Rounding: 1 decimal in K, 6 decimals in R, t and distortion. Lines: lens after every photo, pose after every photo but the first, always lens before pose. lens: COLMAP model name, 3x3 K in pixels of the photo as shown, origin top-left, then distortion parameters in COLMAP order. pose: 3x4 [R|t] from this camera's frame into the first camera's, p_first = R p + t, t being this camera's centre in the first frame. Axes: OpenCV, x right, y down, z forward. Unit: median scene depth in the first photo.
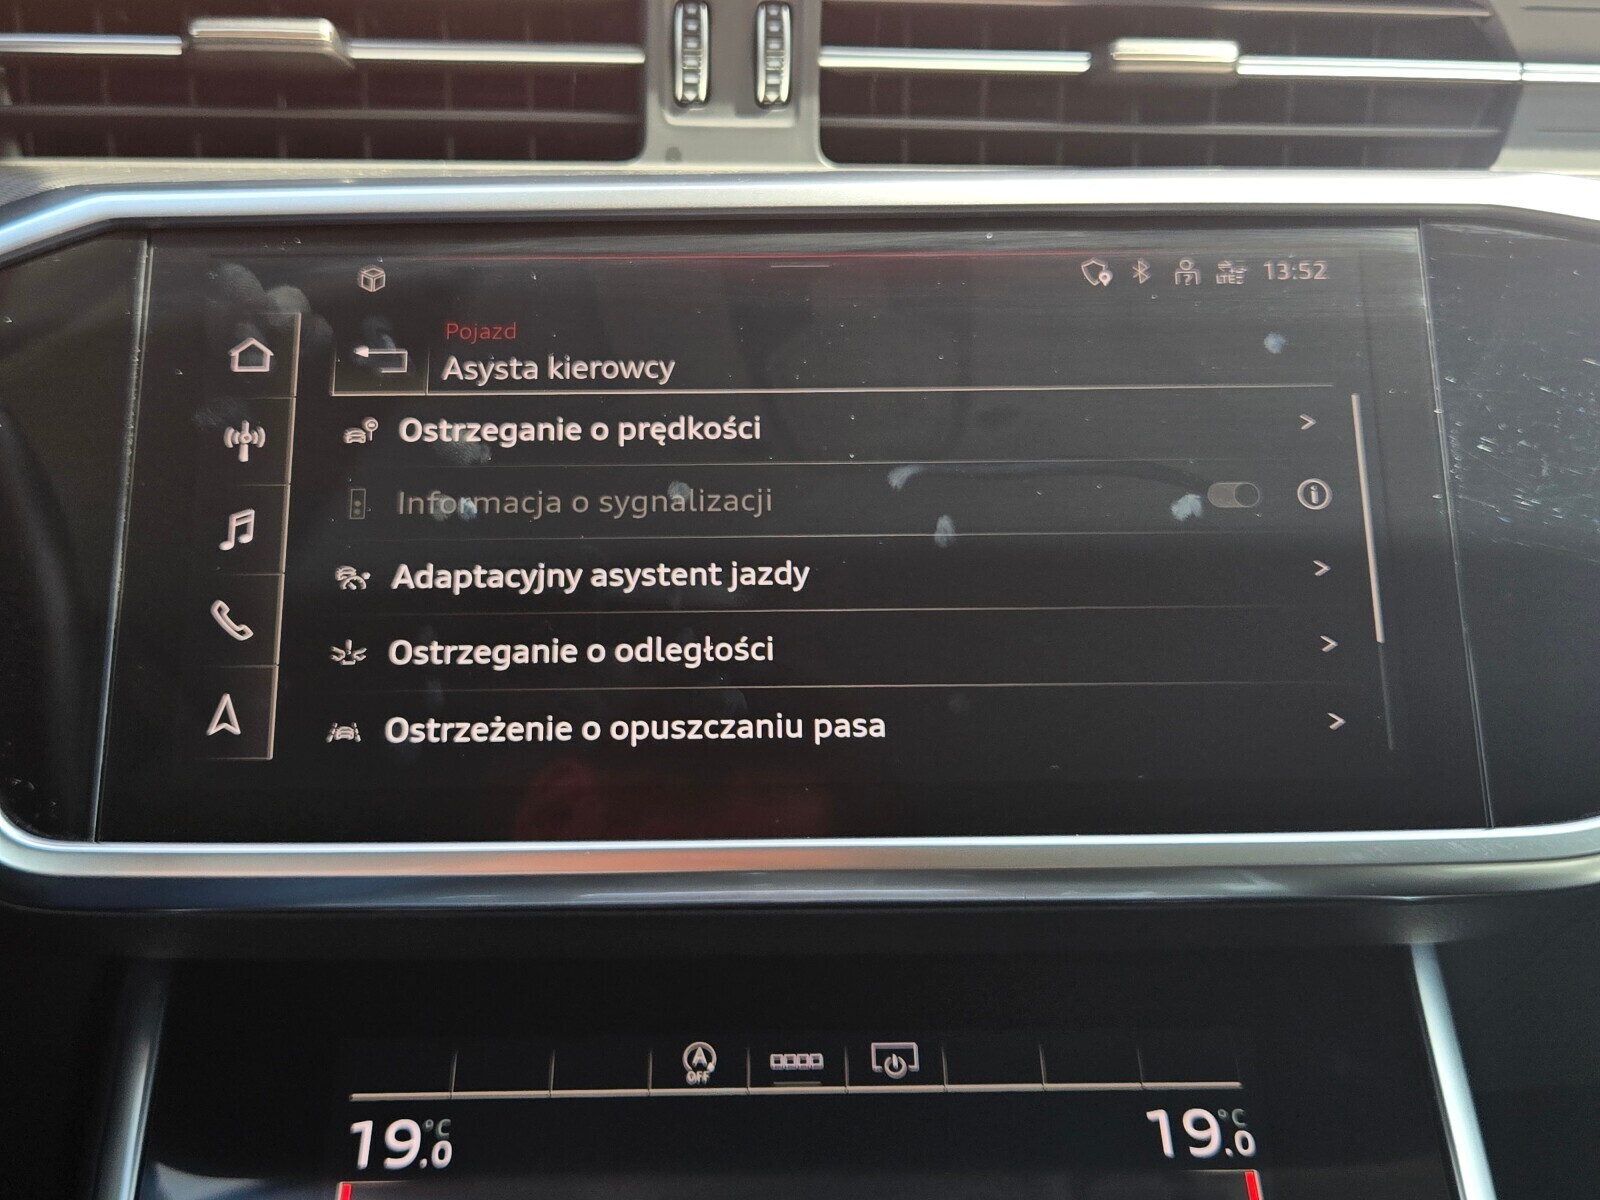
lens RADIAL K [[1893.3, 0, 785.7], [0, 1893.3, 578.3], [0, 0, 1]] dist [0.037373, -0.007660]
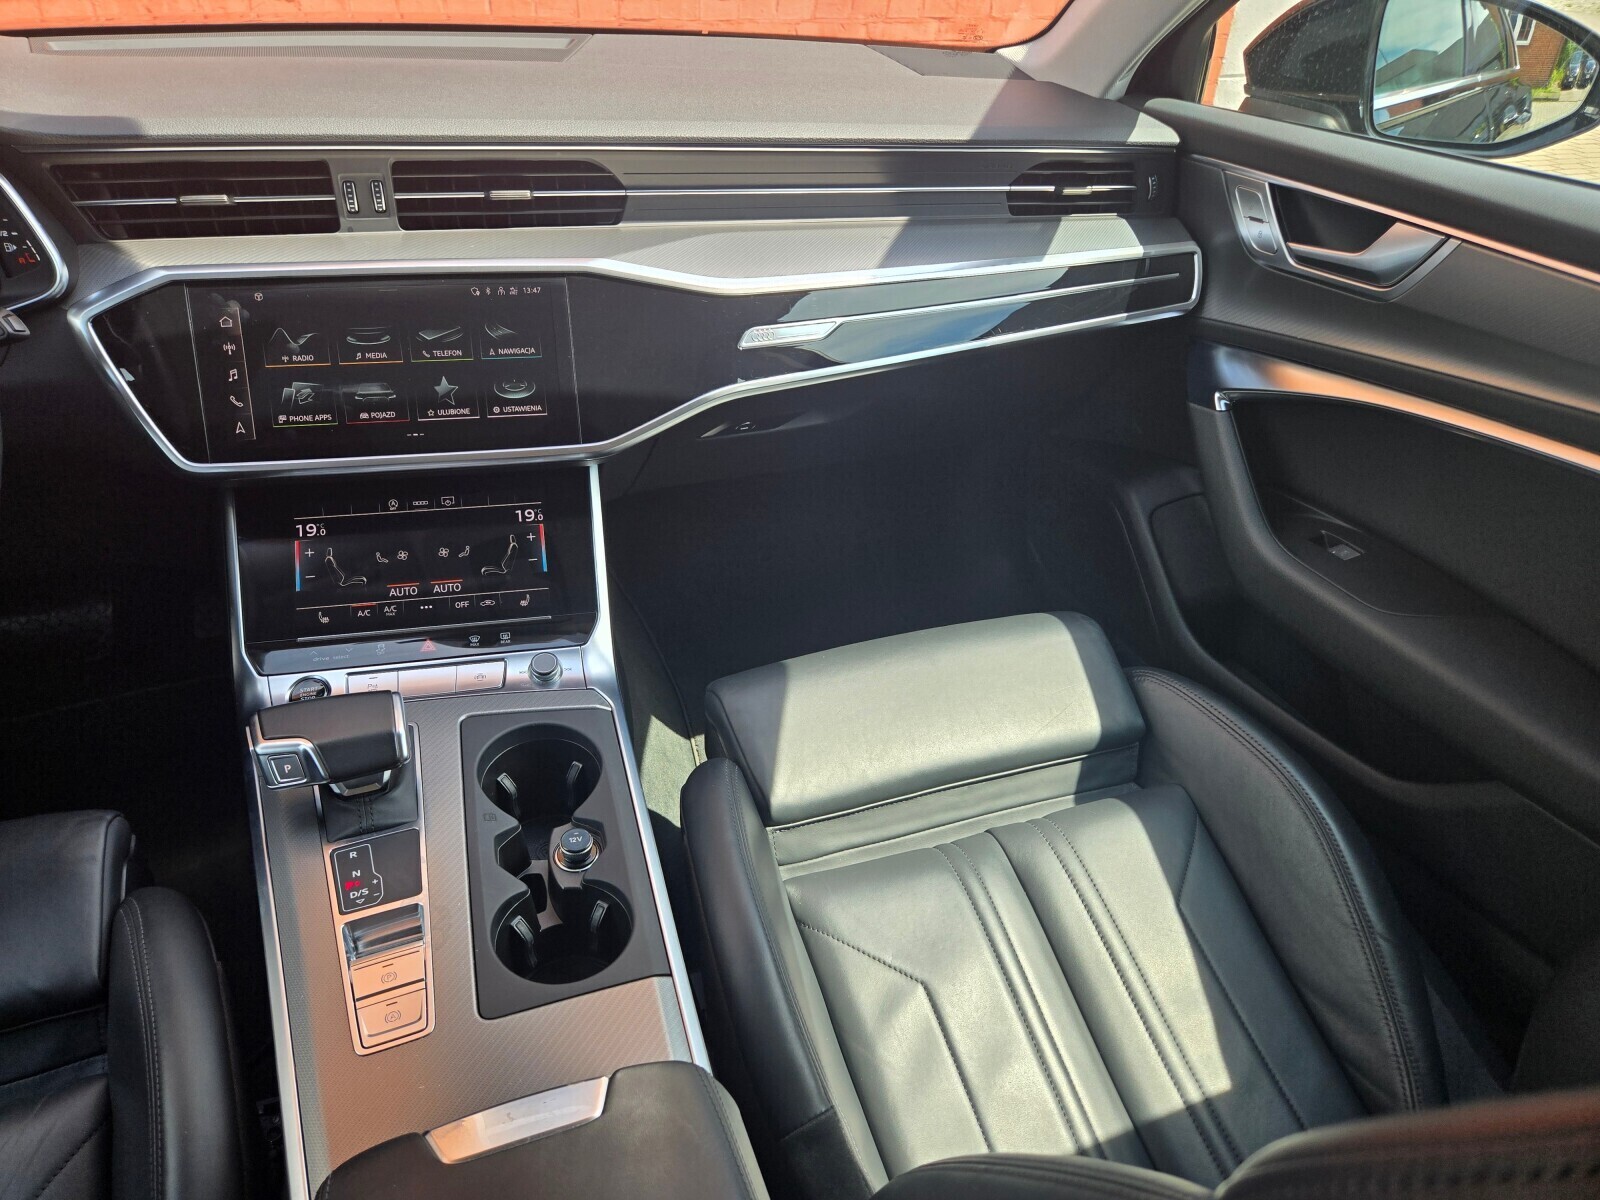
lens RADIAL K [[1083.3, 0, 785.5], [0, 1083.3, 600.7], [0, 0, 1]] dist [0.069749, -0.068119]
pose [[0.979767, -0.073175, 0.186286, 0.304554], [-0.007812, 0.916075, 0.400932, -0.451661], [-0.199990, -0.394275, 0.896968, -1.190065]]
